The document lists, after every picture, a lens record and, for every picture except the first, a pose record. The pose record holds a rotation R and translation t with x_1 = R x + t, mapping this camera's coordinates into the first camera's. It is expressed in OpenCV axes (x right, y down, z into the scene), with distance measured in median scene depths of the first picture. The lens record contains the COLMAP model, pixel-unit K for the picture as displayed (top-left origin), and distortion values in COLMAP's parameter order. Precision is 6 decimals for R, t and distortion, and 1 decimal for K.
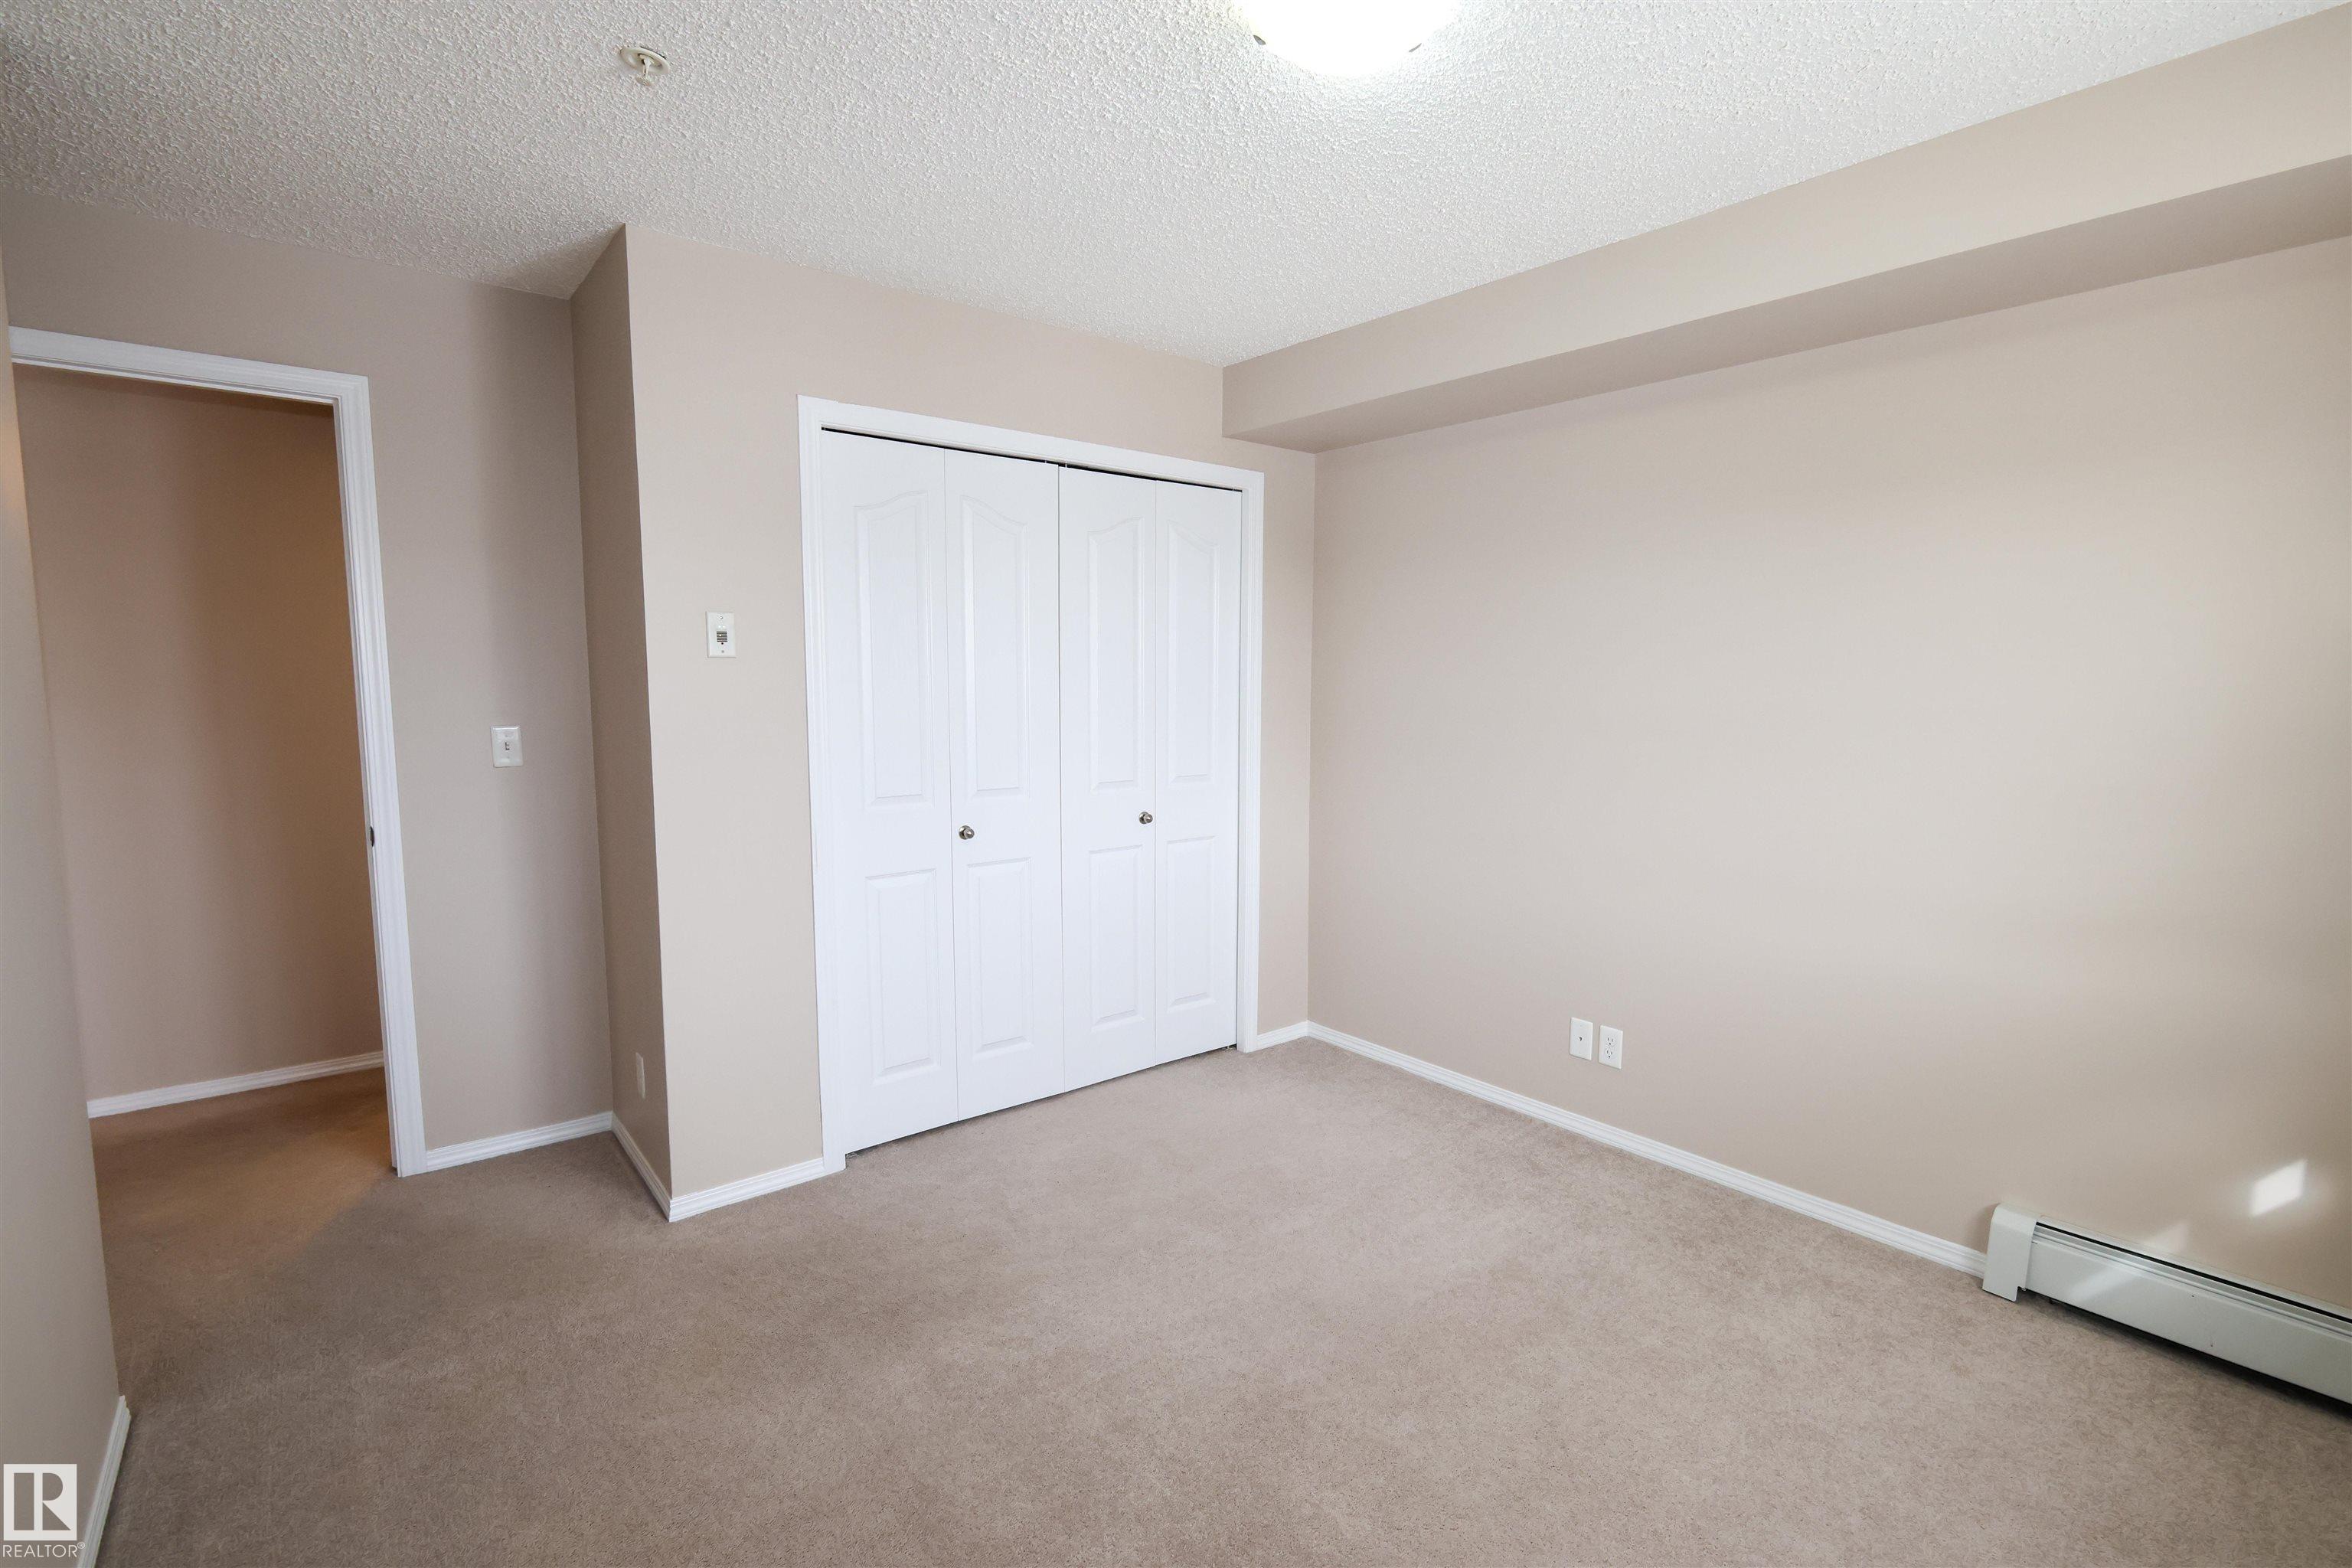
lens RADIAL K [[1093.0, 0, 1175.1], [0, 1093.0, 787.3], [0, 0, 1]] dist [0.000403, 0.003214]
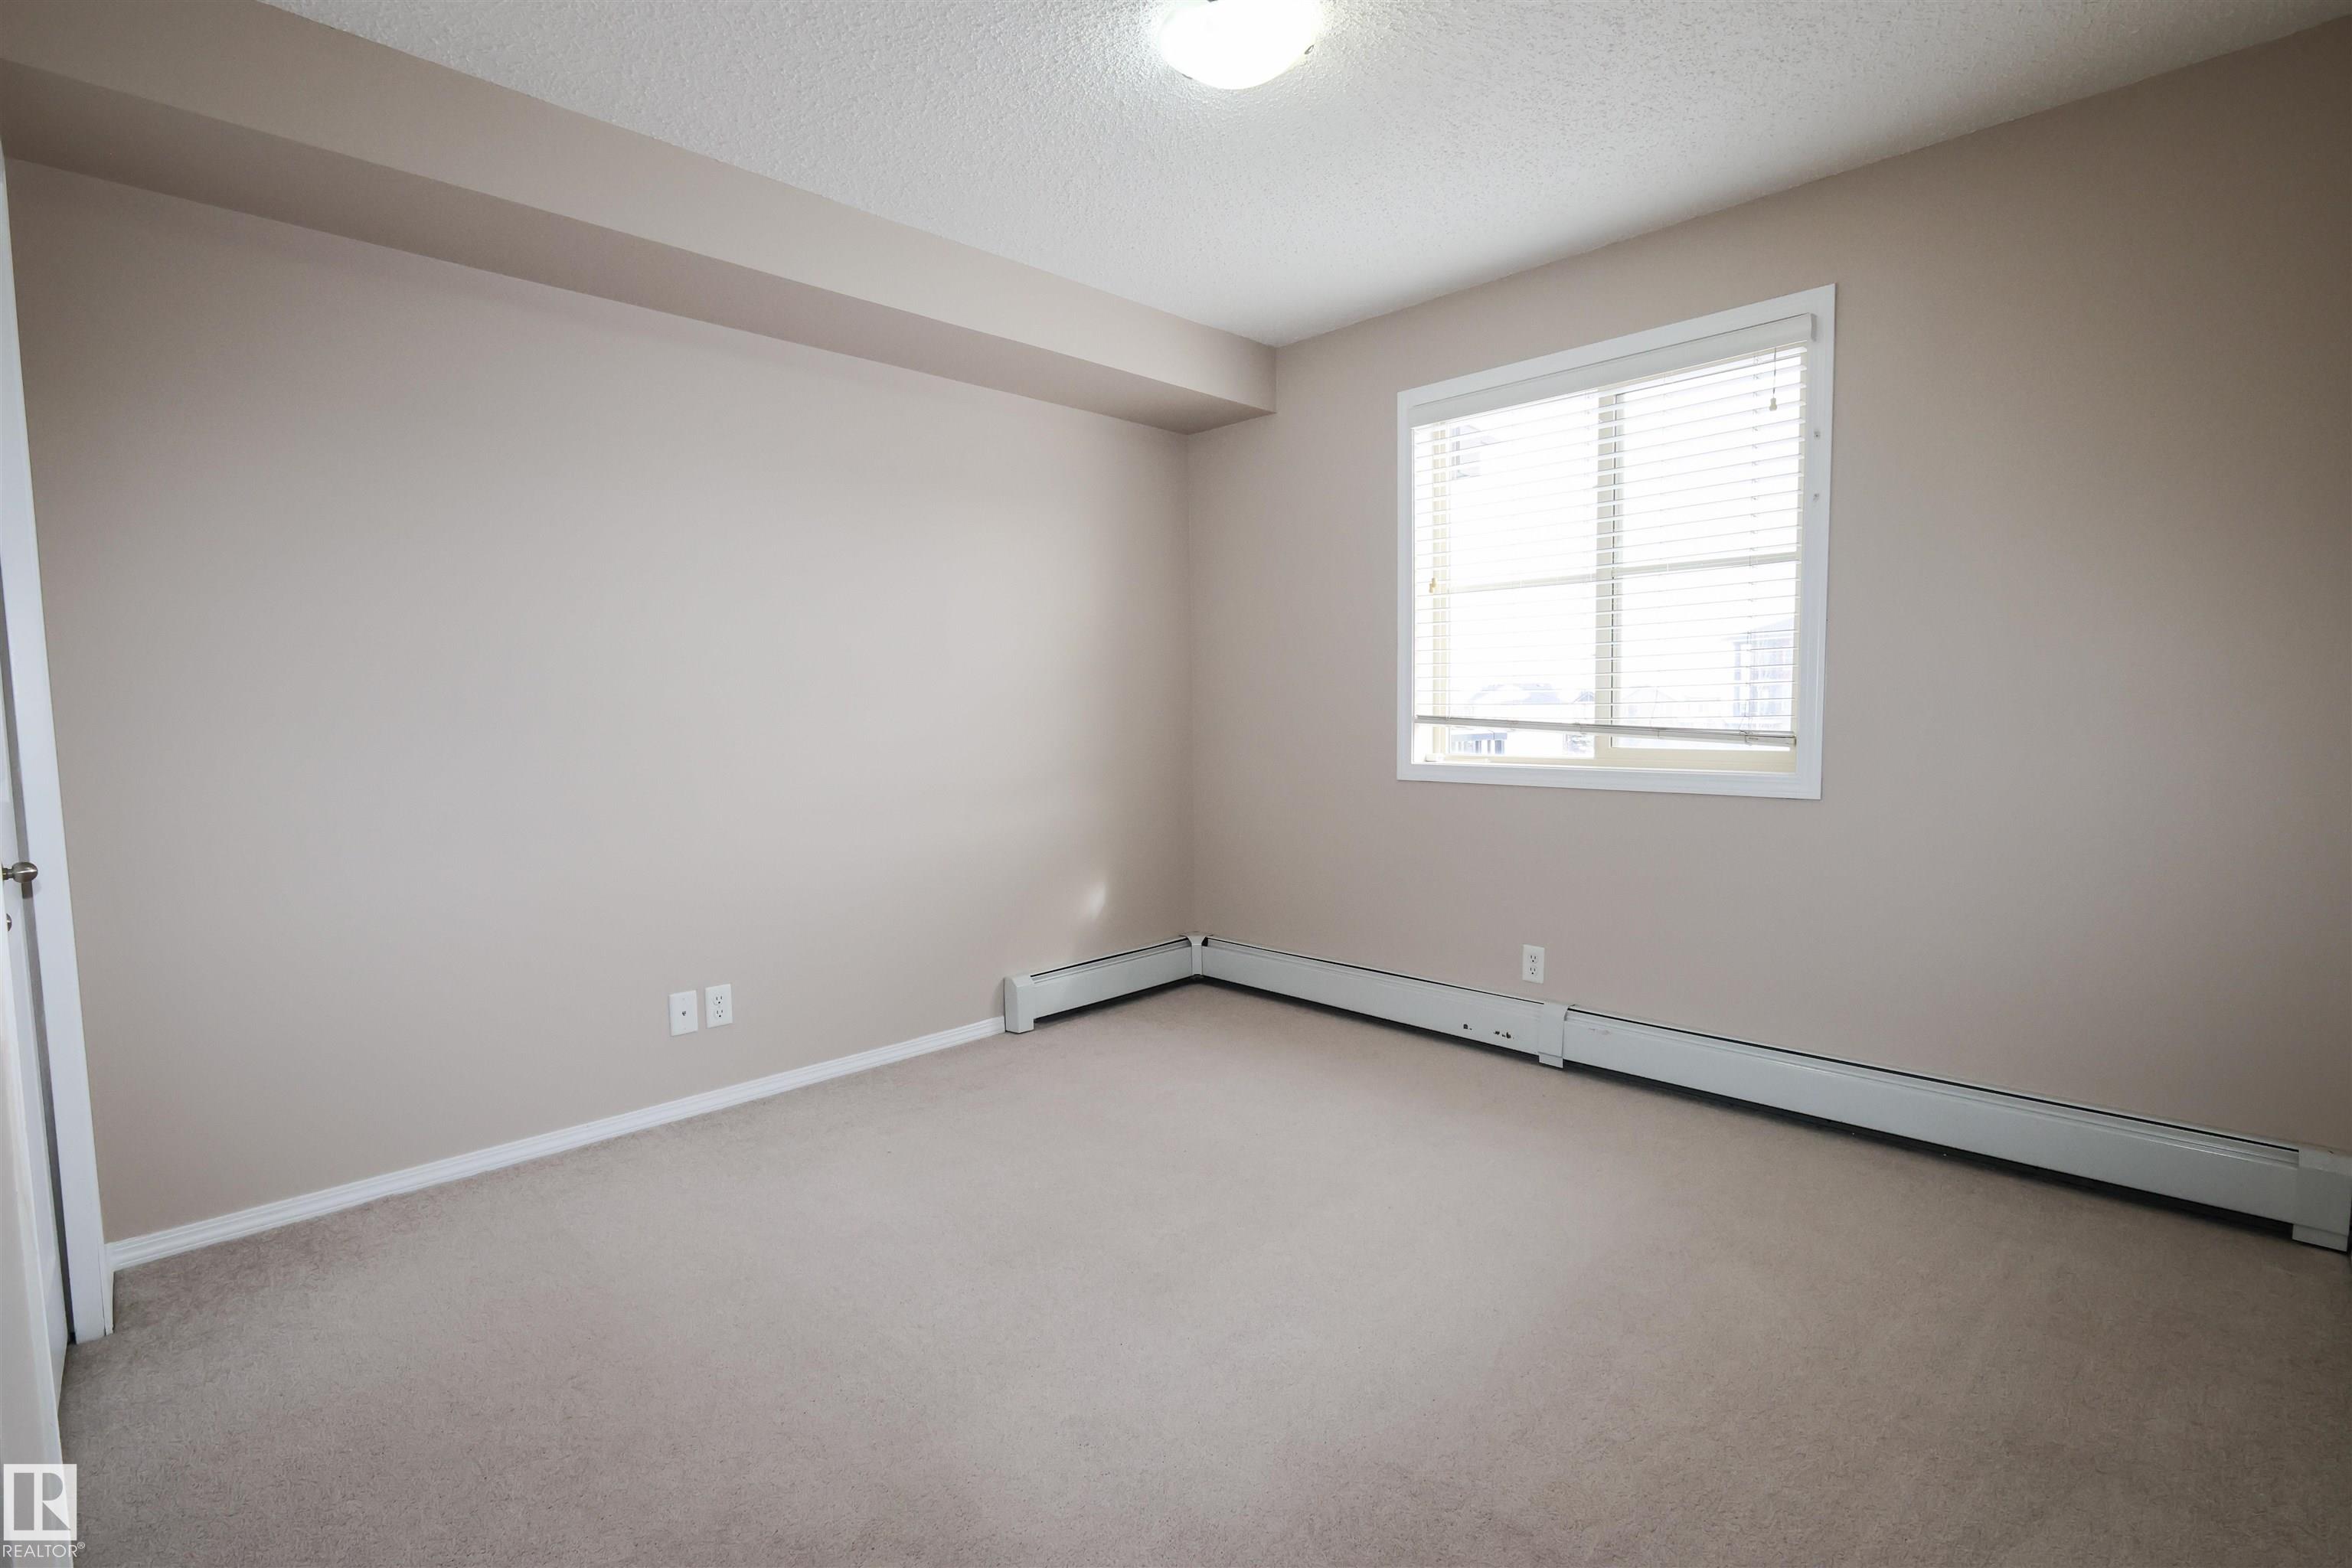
lens RADIAL K [[1093.0, 0, 1161.4], [0, 1093.0, 802.0], [0, 0, 1]] dist [0.000403, 0.003214]
pose [[-0.111904, -0.083387, 0.990214, -0.584445], [0.114026, 0.988813, 0.096155, 0.012062], [-0.987155, 0.123671, -0.101144, 0.695932]]
